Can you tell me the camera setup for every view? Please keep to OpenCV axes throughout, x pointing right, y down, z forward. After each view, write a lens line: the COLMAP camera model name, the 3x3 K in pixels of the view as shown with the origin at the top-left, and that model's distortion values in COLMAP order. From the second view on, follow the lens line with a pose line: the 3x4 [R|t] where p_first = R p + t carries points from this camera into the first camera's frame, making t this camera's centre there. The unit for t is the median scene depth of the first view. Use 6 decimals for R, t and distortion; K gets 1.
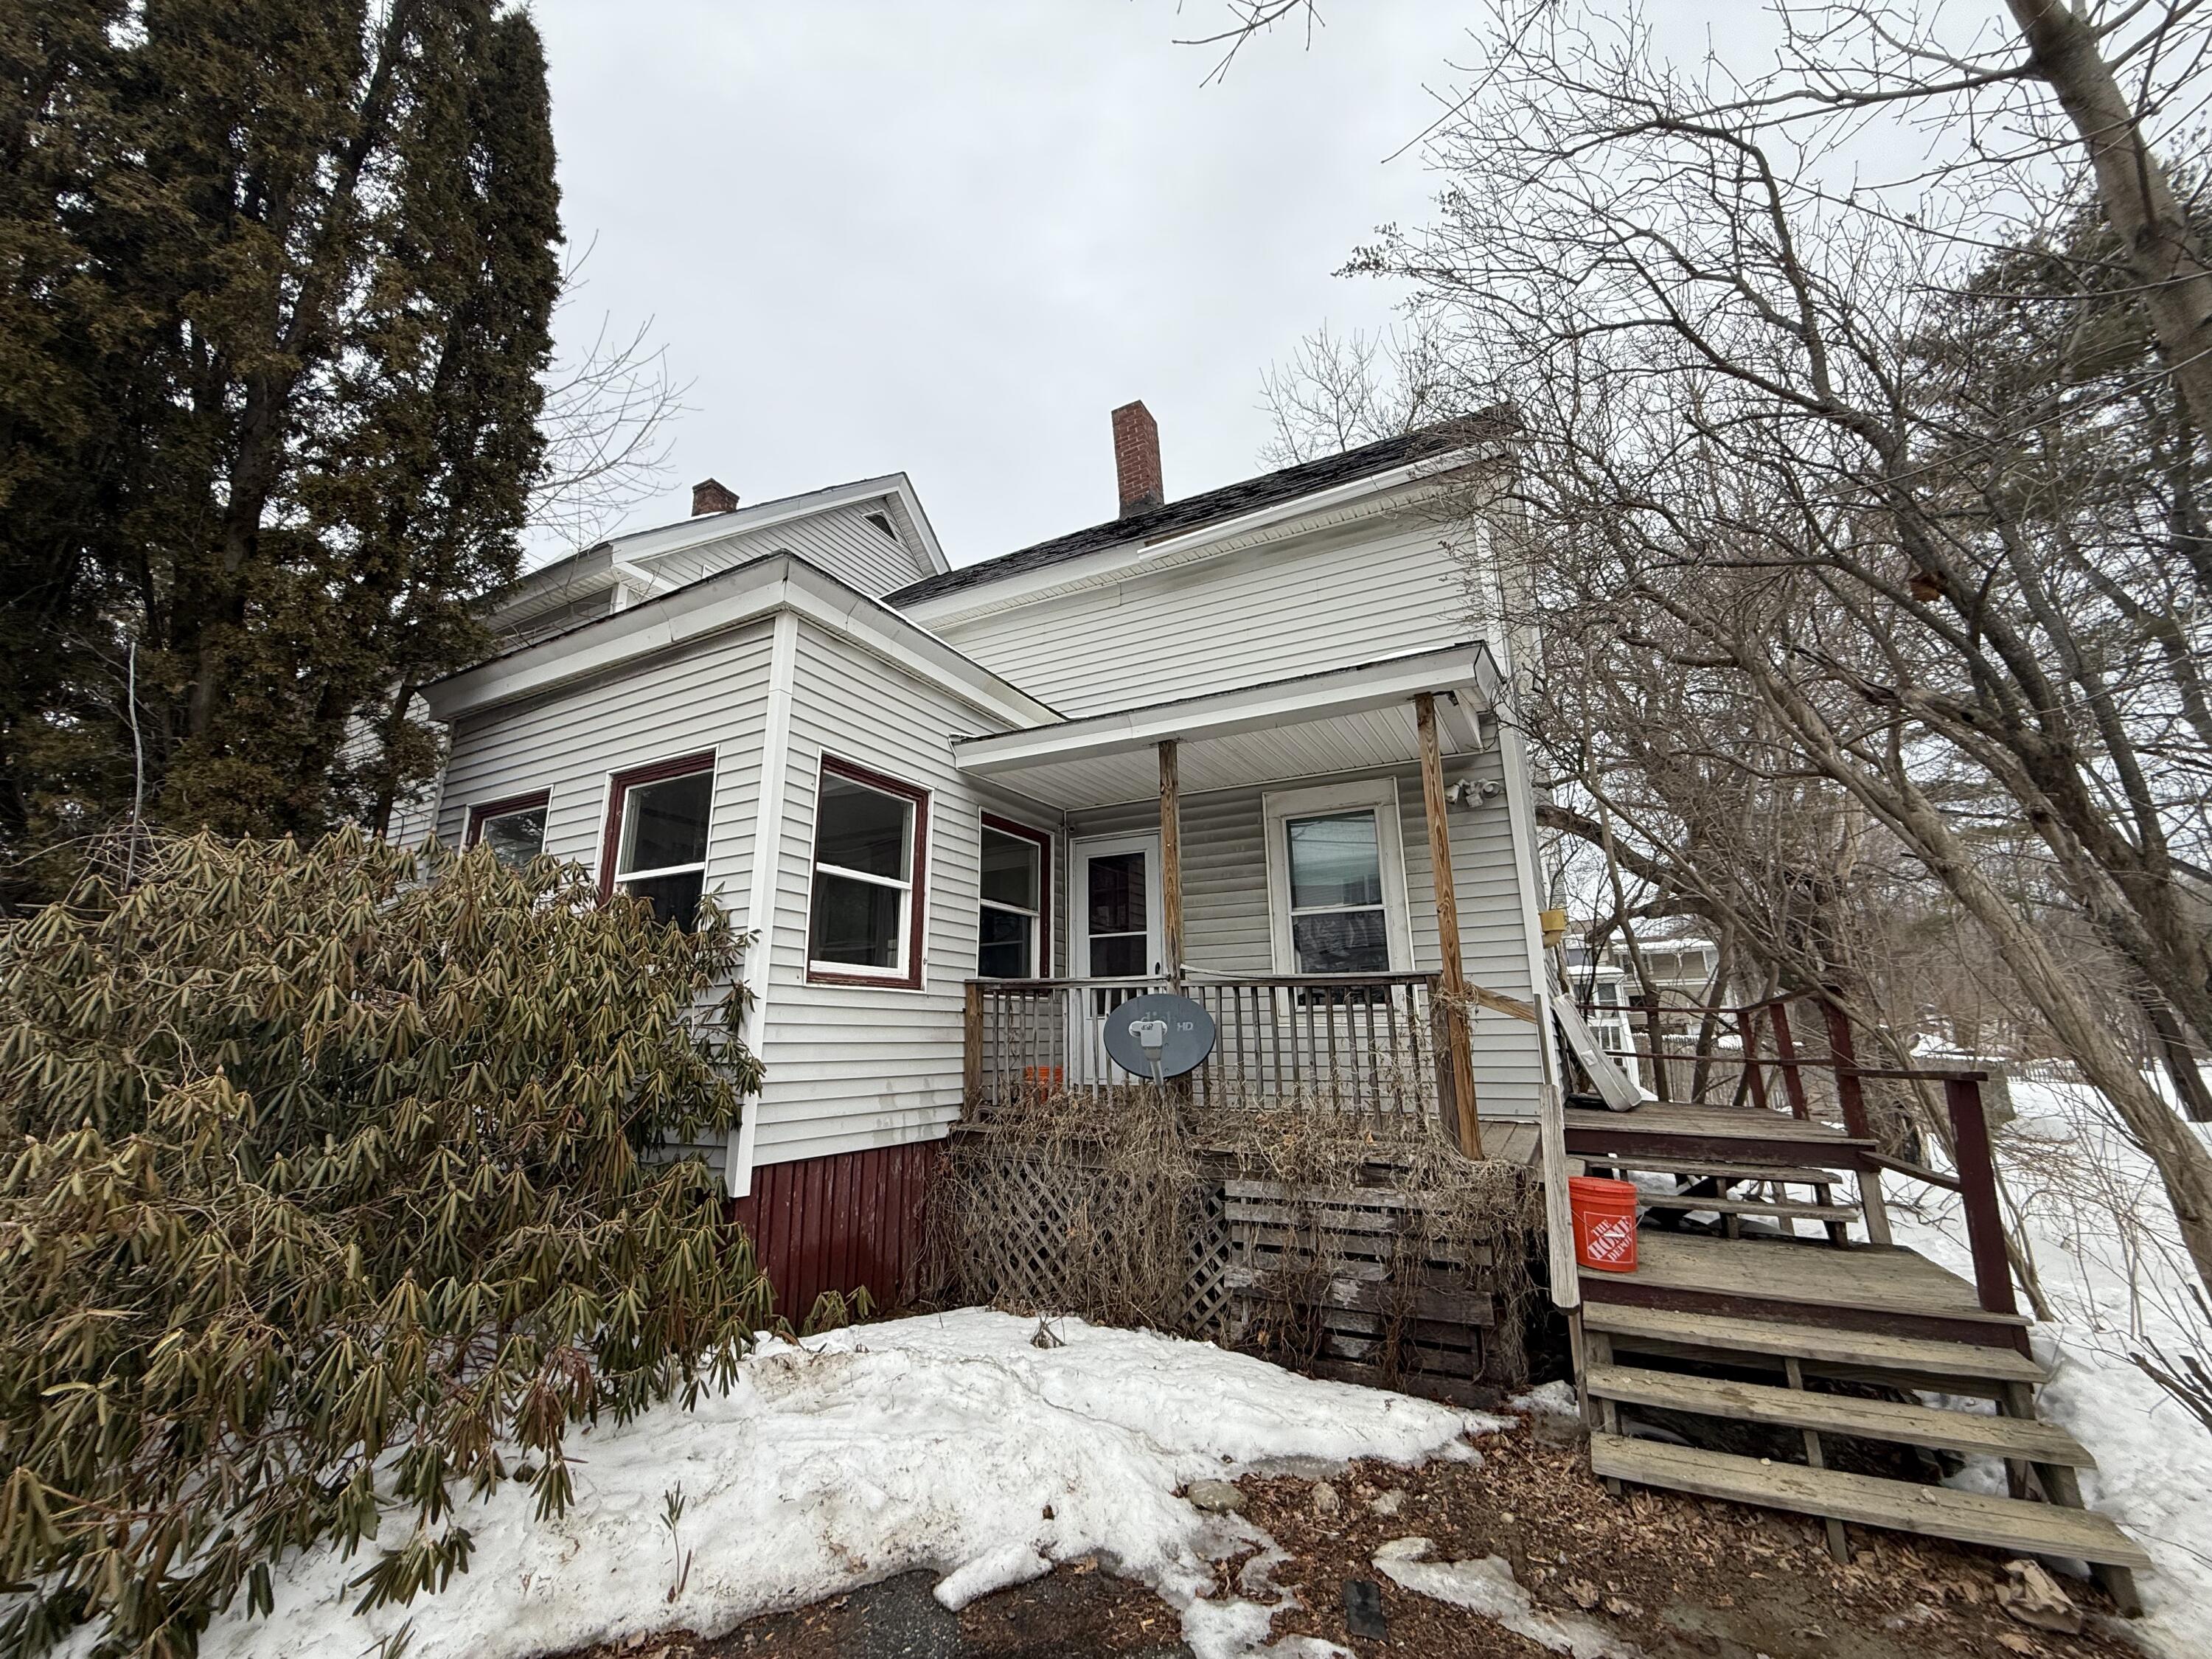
lens RADIAL K [[882.1, 0, 1104.2], [0, 882.1, 825.0], [0, 0, 1]] dist [0.000448, 0.000898]
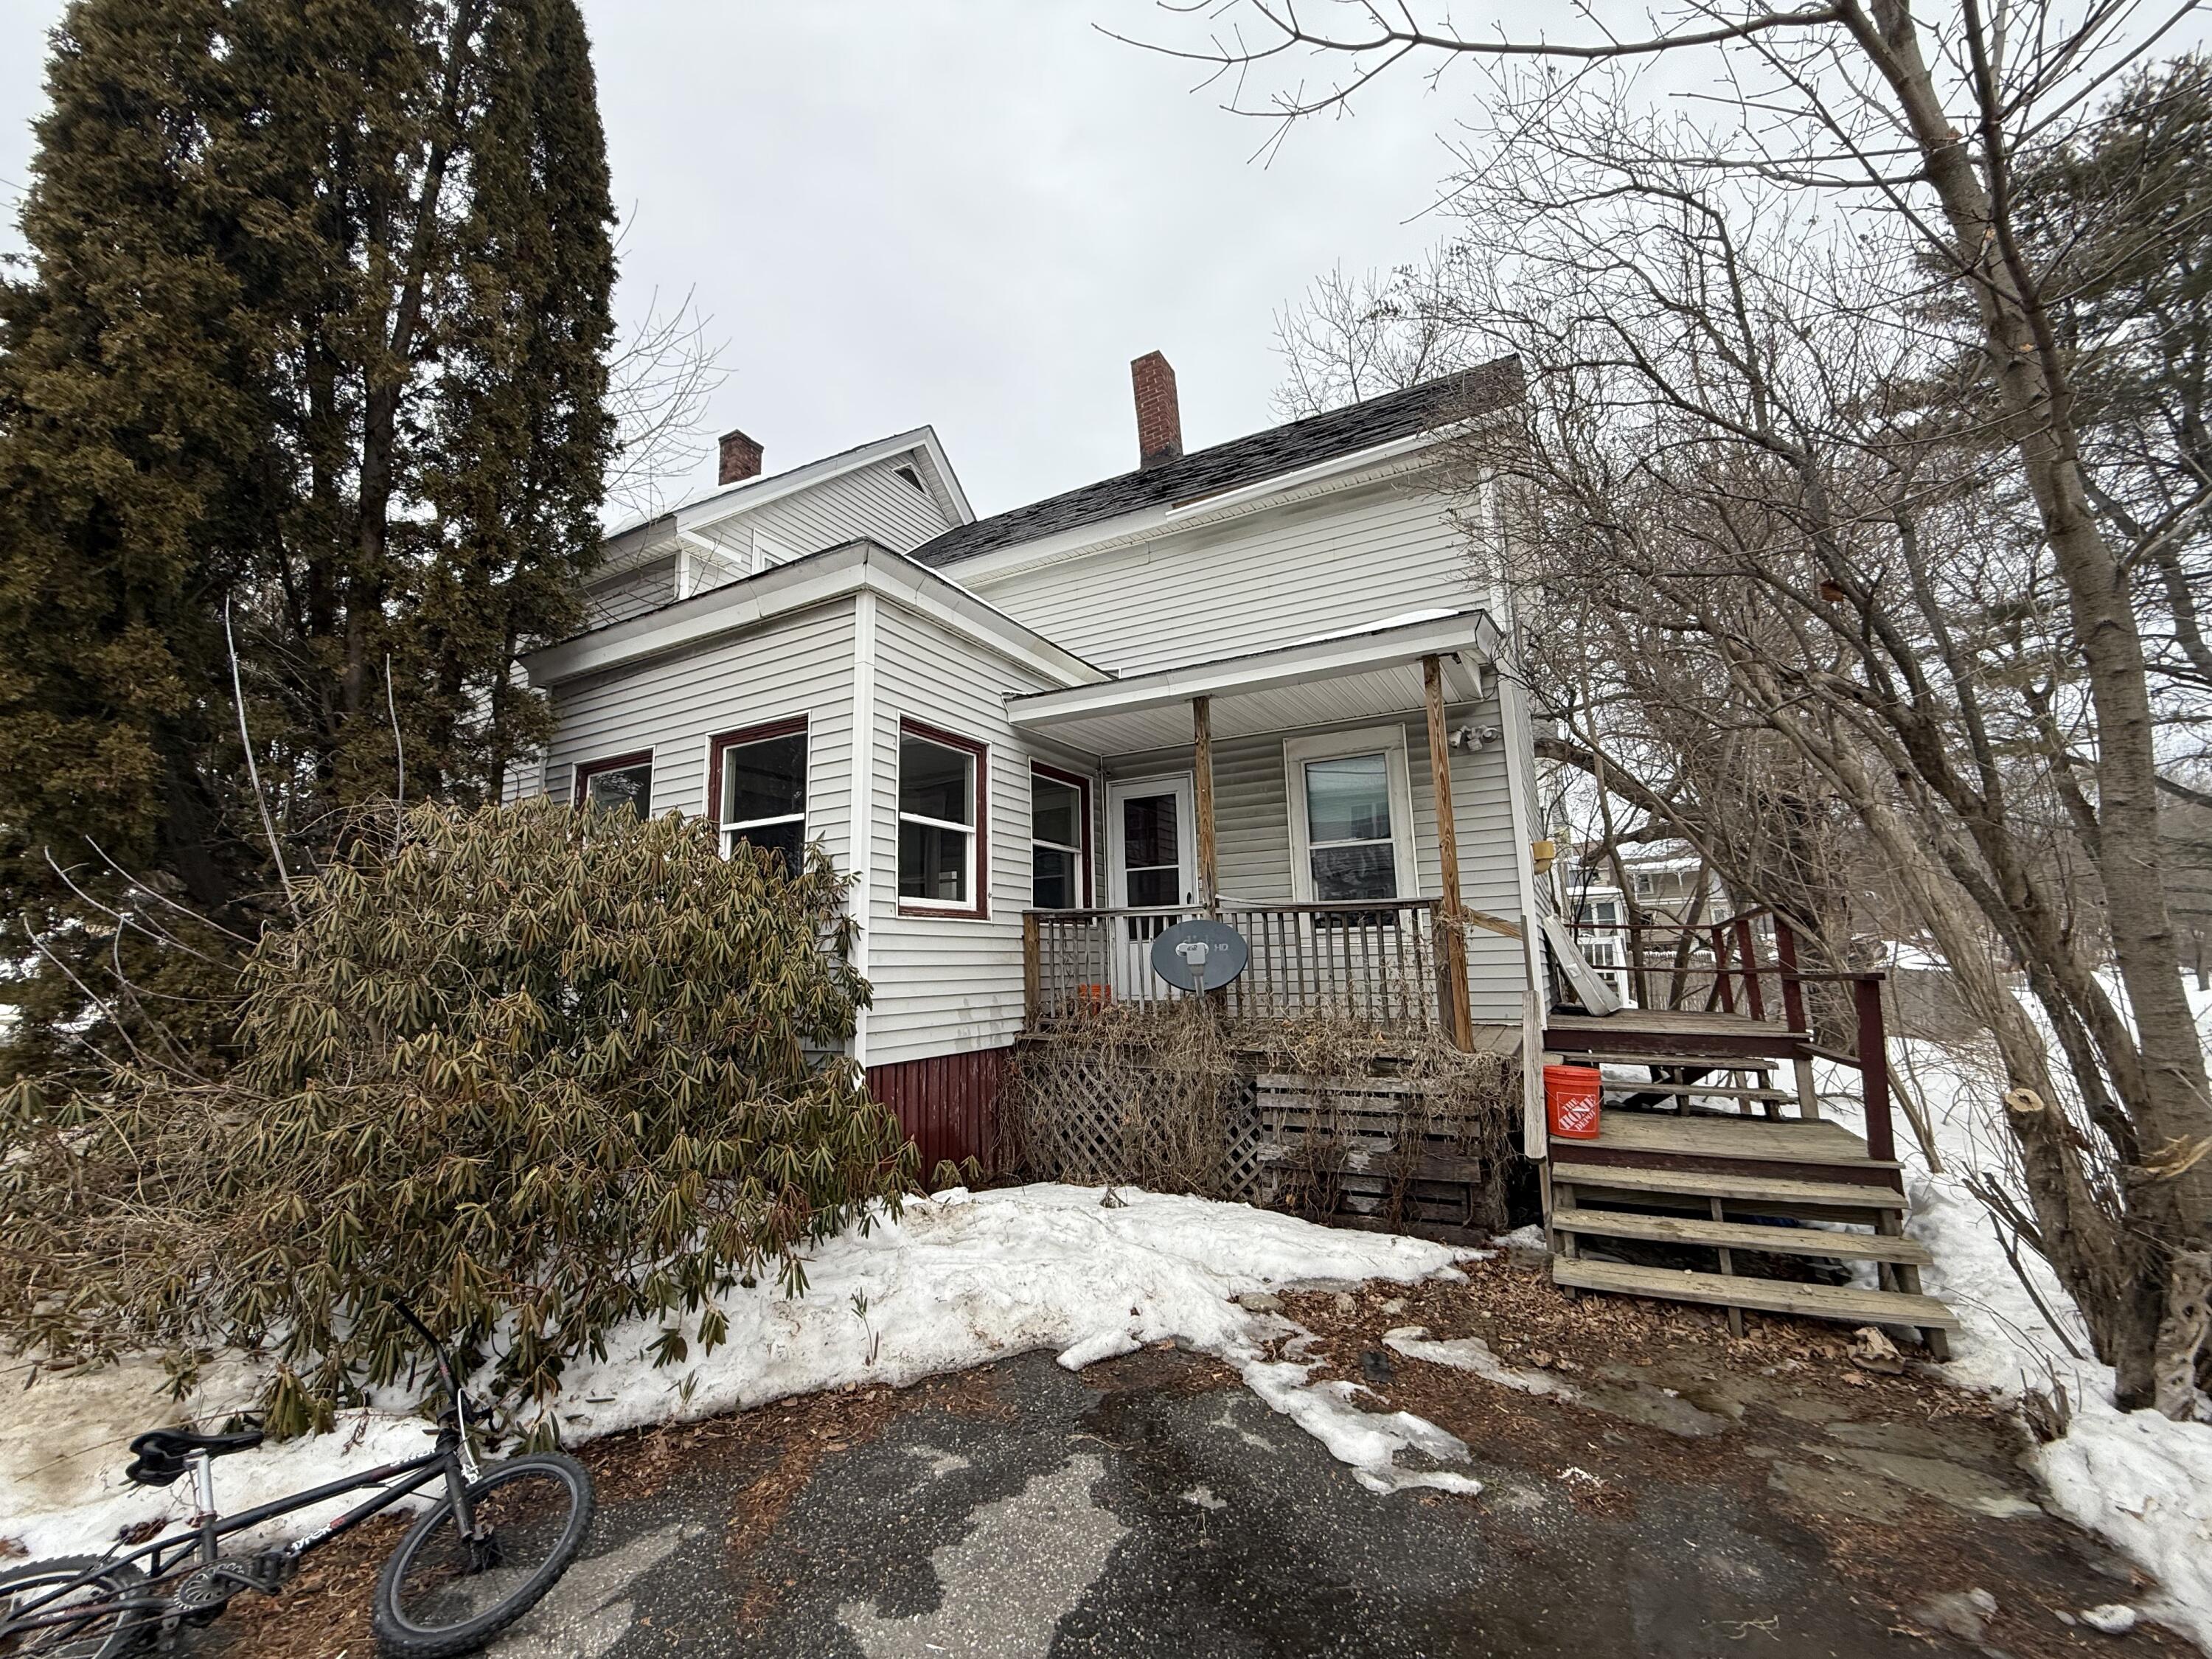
lens RADIAL K [[882.1, 0, 1104.0], [0, 882.1, 826.1], [0, 0, 1]] dist [0.000448, 0.000898]
pose [[0.999847, -0.016262, -0.006407, -0.052363], [0.016733, 0.996491, 0.082013, -0.029131], [0.005051, -0.082107, 0.996611, -0.146221]]
